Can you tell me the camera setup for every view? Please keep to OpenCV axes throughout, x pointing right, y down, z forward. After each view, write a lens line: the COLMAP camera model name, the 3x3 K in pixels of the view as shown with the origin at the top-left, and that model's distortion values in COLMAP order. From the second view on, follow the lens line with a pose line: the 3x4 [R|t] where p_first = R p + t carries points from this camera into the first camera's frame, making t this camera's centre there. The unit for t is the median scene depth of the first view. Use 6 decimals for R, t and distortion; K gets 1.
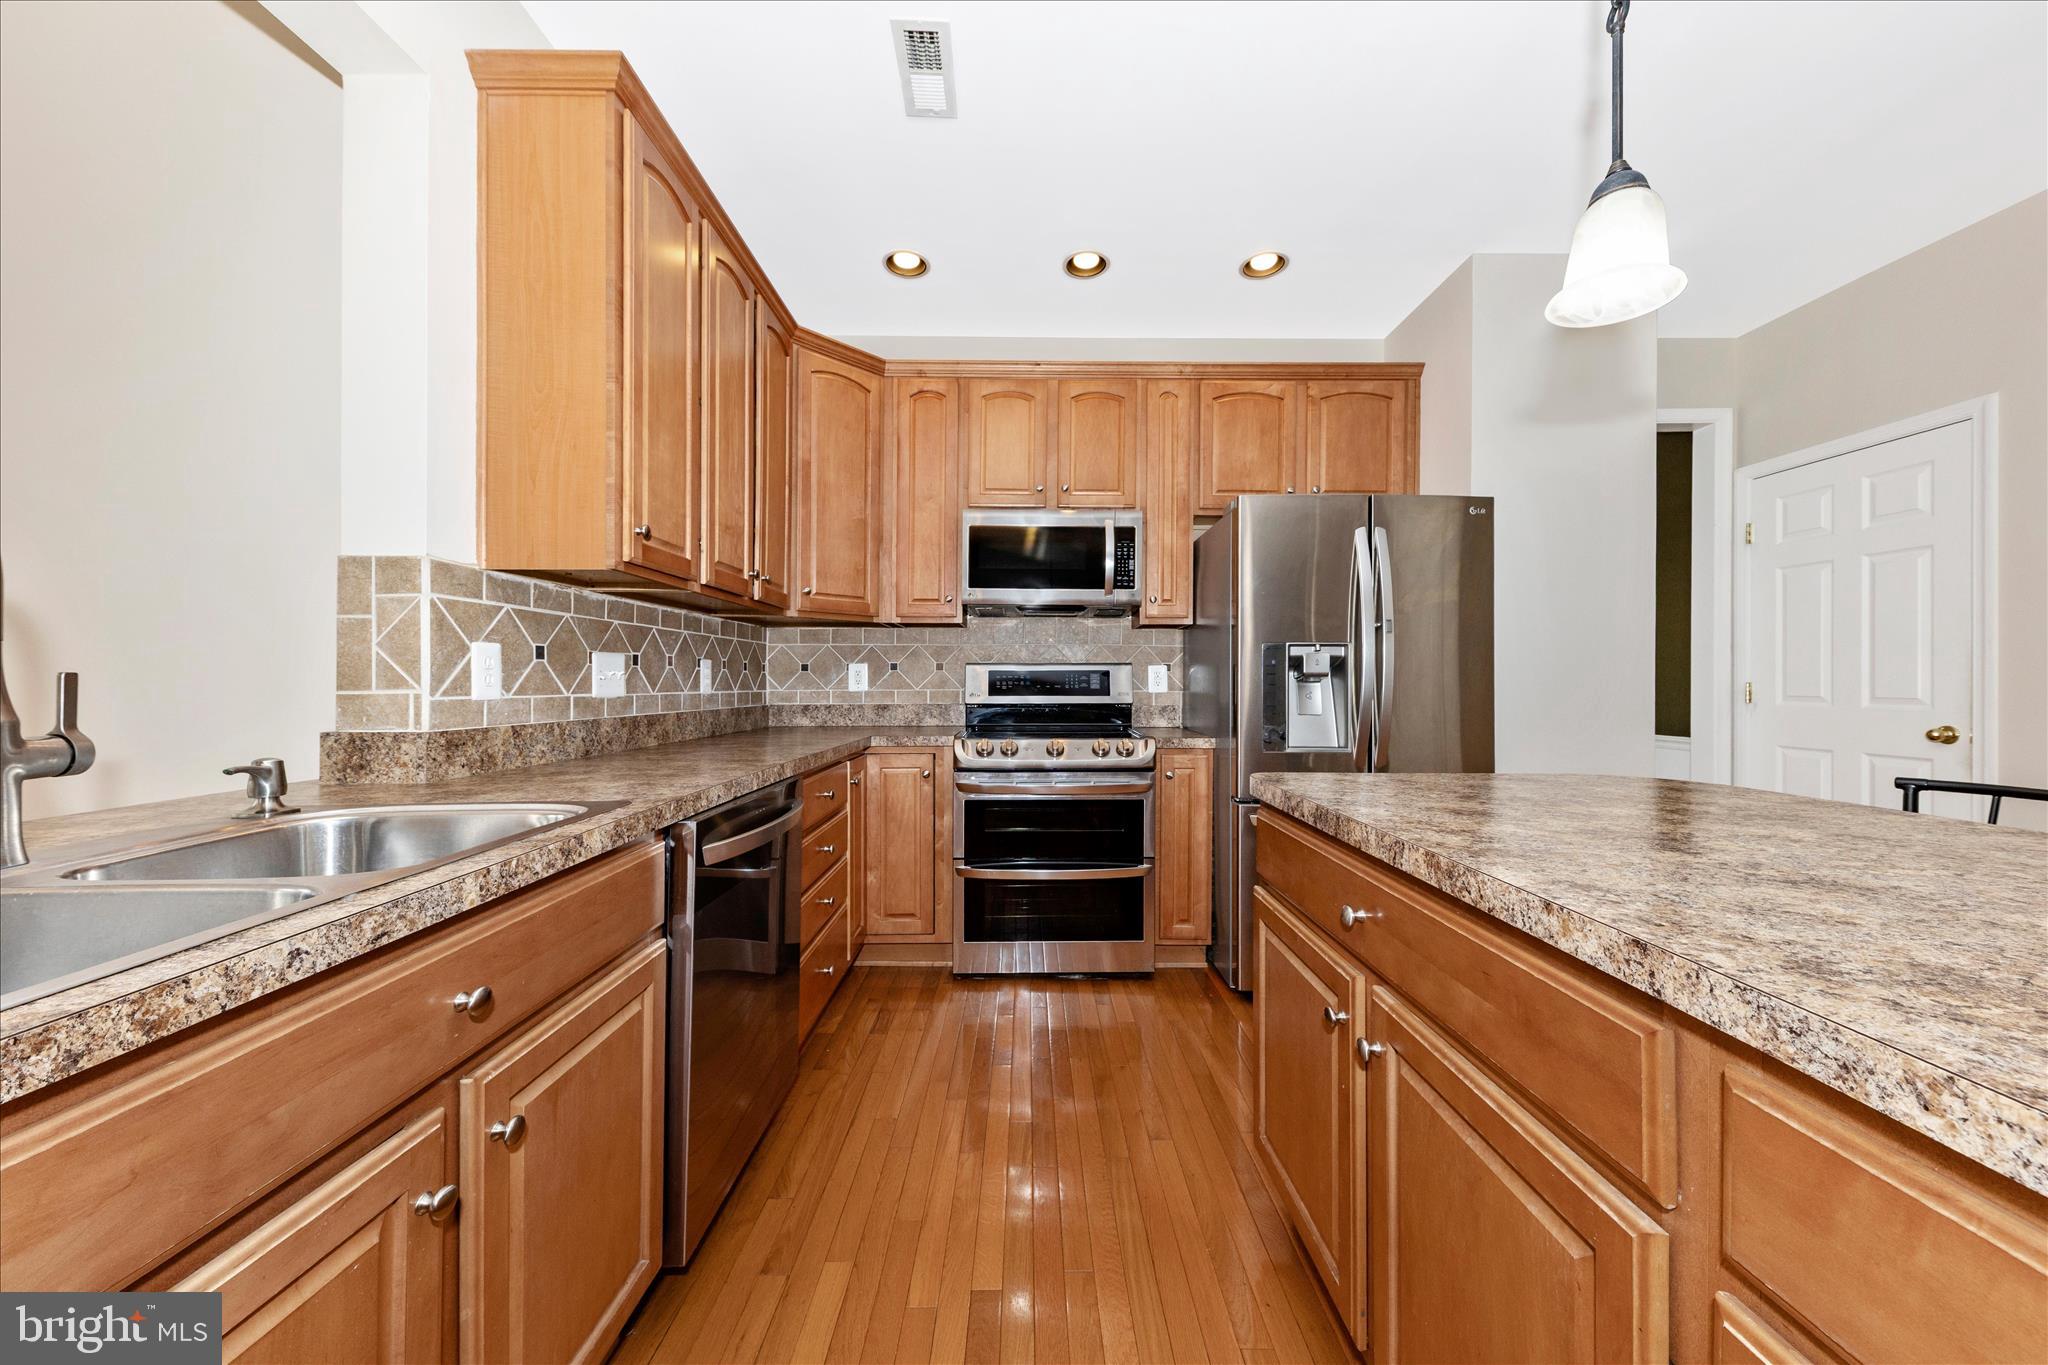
lens RADIAL K [[717.8, 0, 1046.1], [0, 717.8, 676.1], [0, 0, 1]] dist [0.001673, 0.000063]
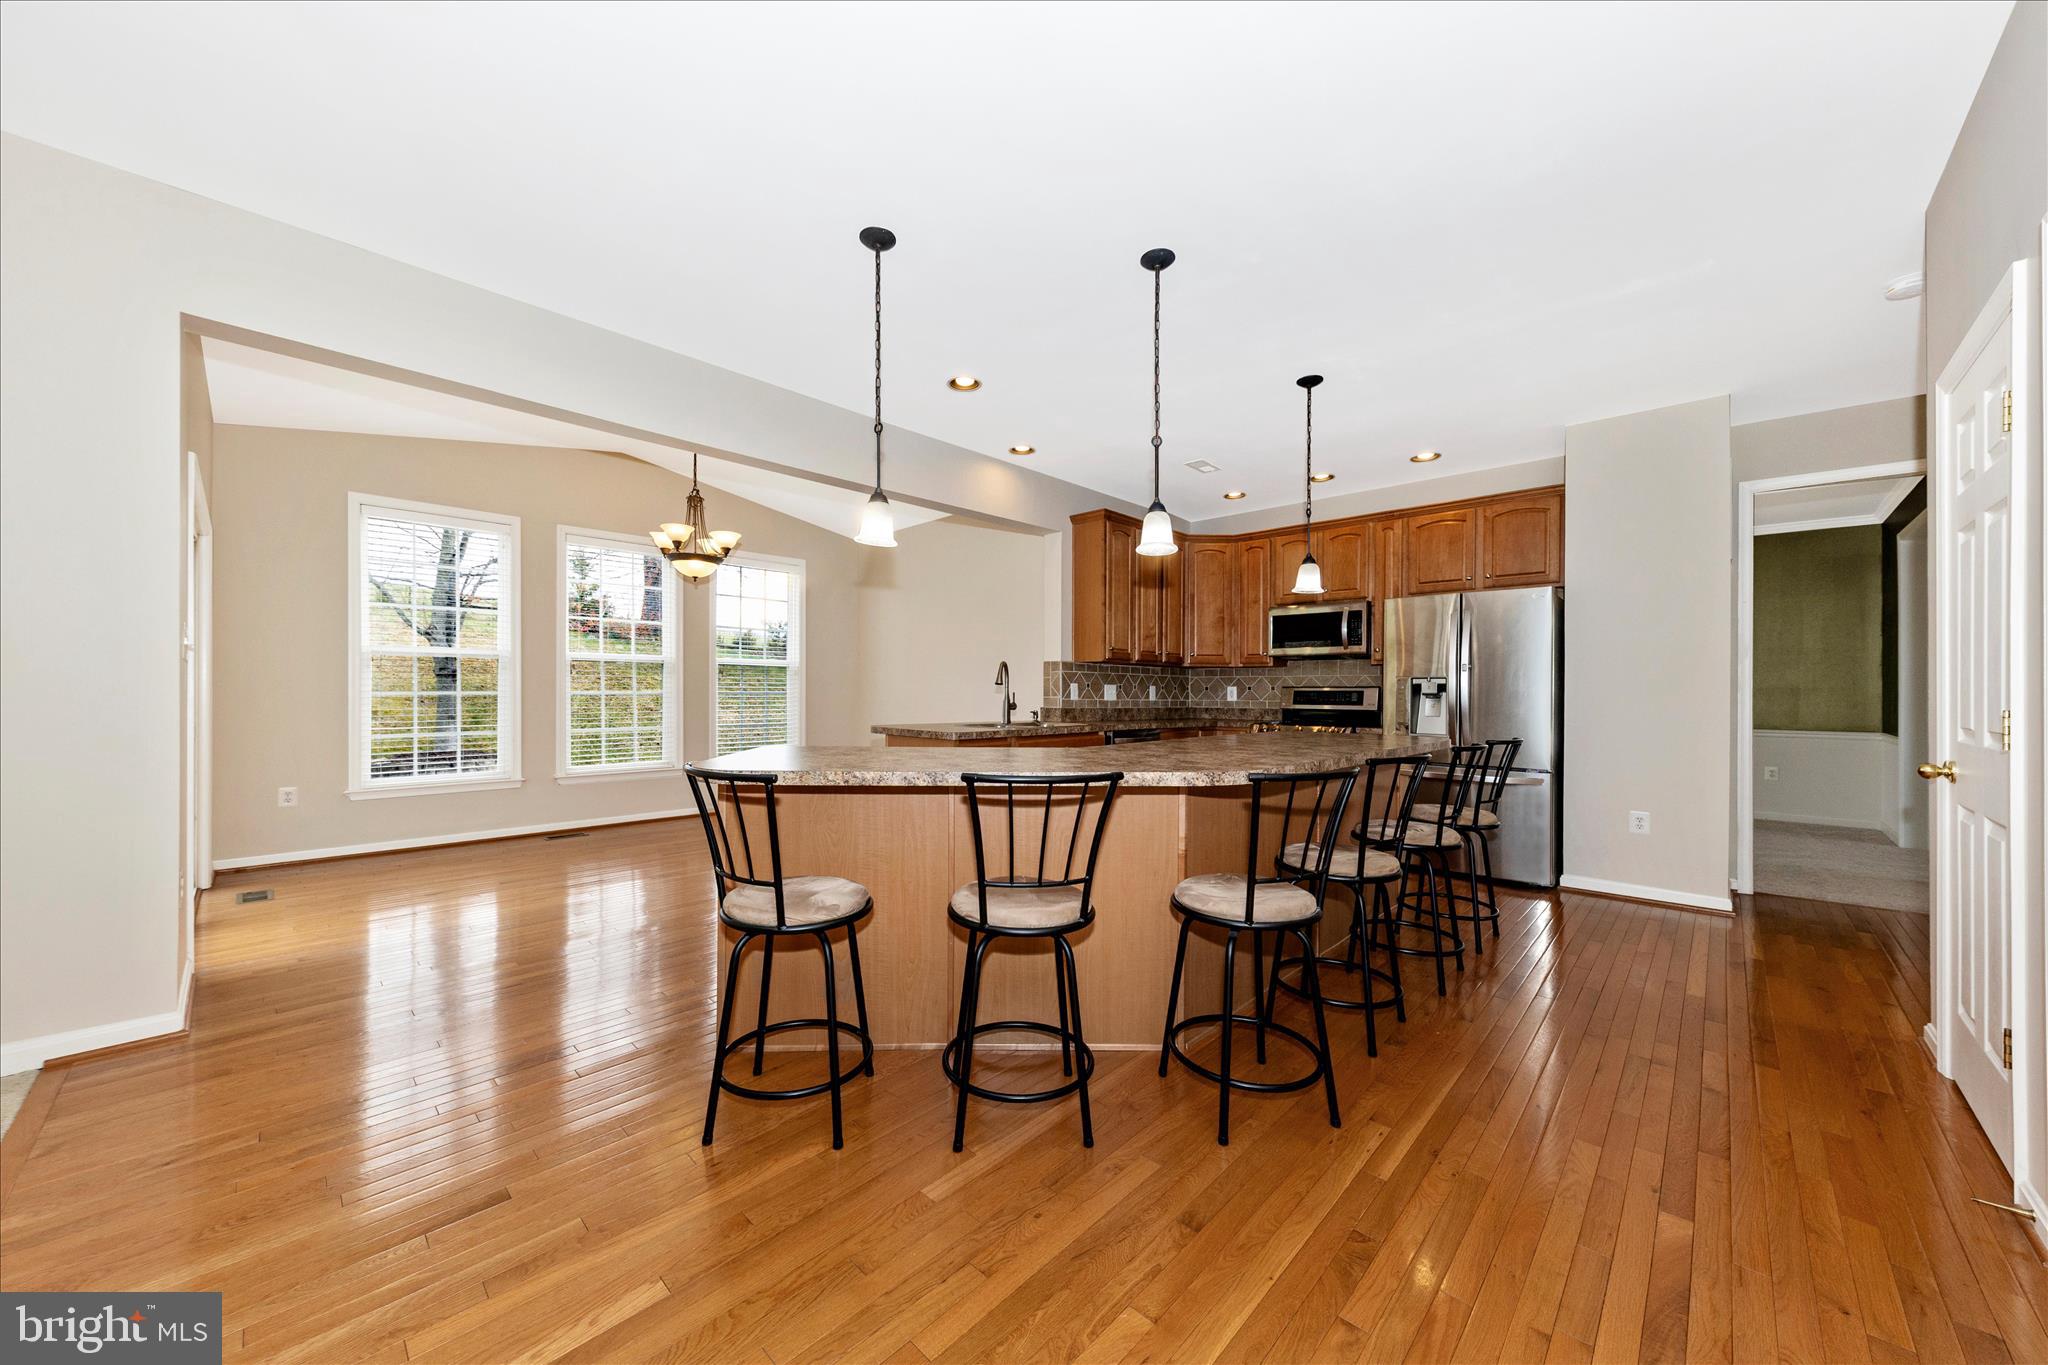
lens RADIAL K [[717.8, 0, 1022.5], [0, 717.8, 690.4], [0, 0, 1]] dist [0.001673, 0.000063]
pose [[0.716800, 0.001555, -0.697277, 0.772108], [-0.002132, 0.999998, 0.000039, -0.006786], [0.697276, 0.001459, 0.716801, -0.876217]]
